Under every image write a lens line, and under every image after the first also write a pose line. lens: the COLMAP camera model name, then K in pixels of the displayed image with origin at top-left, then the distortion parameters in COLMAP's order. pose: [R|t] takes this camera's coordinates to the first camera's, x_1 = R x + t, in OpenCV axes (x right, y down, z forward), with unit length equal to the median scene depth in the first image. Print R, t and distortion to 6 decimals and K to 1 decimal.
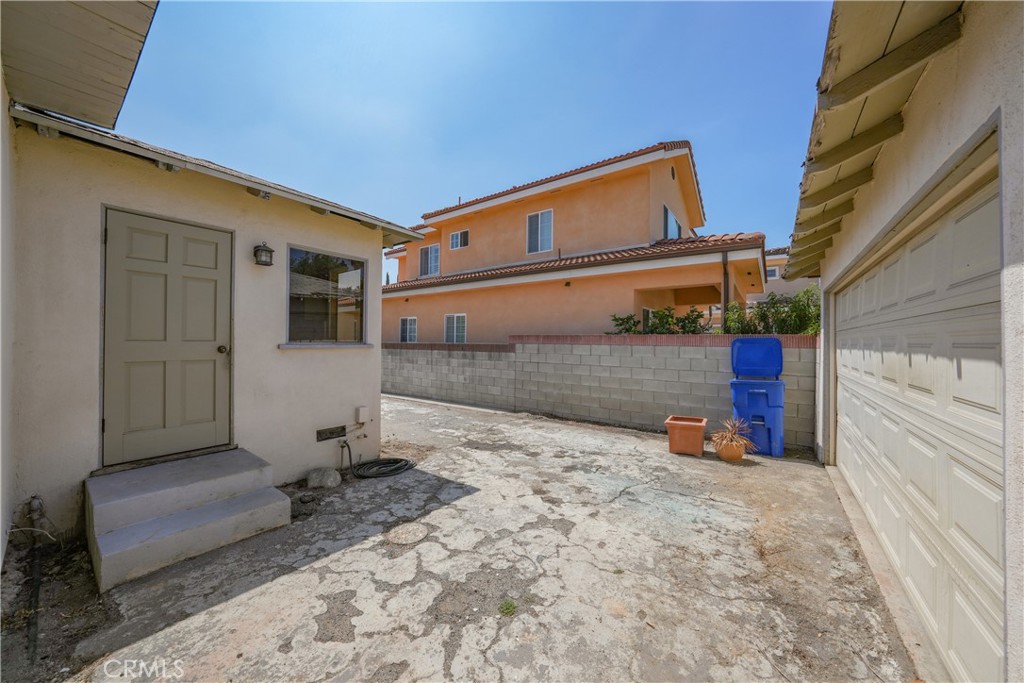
lens RADIAL K [[352.2, 0, 513.8], [0, 352.2, 339.2], [0, 0, 1]] dist [-0.013475, 0.000161]
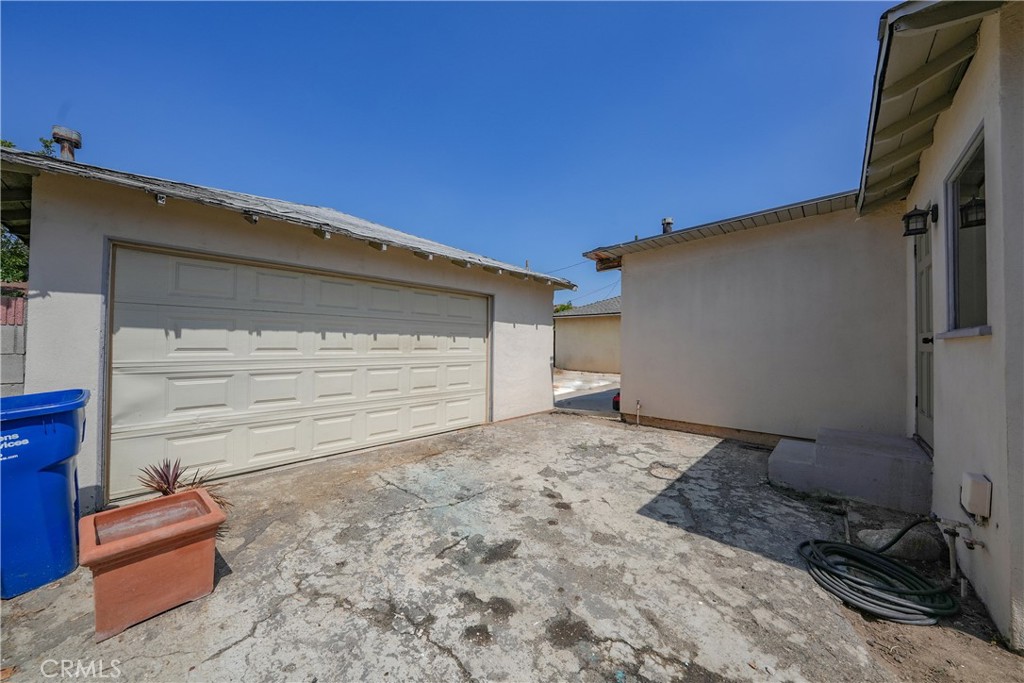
lens RADIAL K [[352.2, 0, 513.8], [0, 352.2, 339.2], [0, 0, 1]] dist [-0.013475, 0.000161]
pose [[-0.992913, -0.017398, 0.117566, 0.104986], [-0.019948, 0.999590, -0.020547, 0.062990], [-0.117160, -0.022747, -0.992853, 1.980719]]
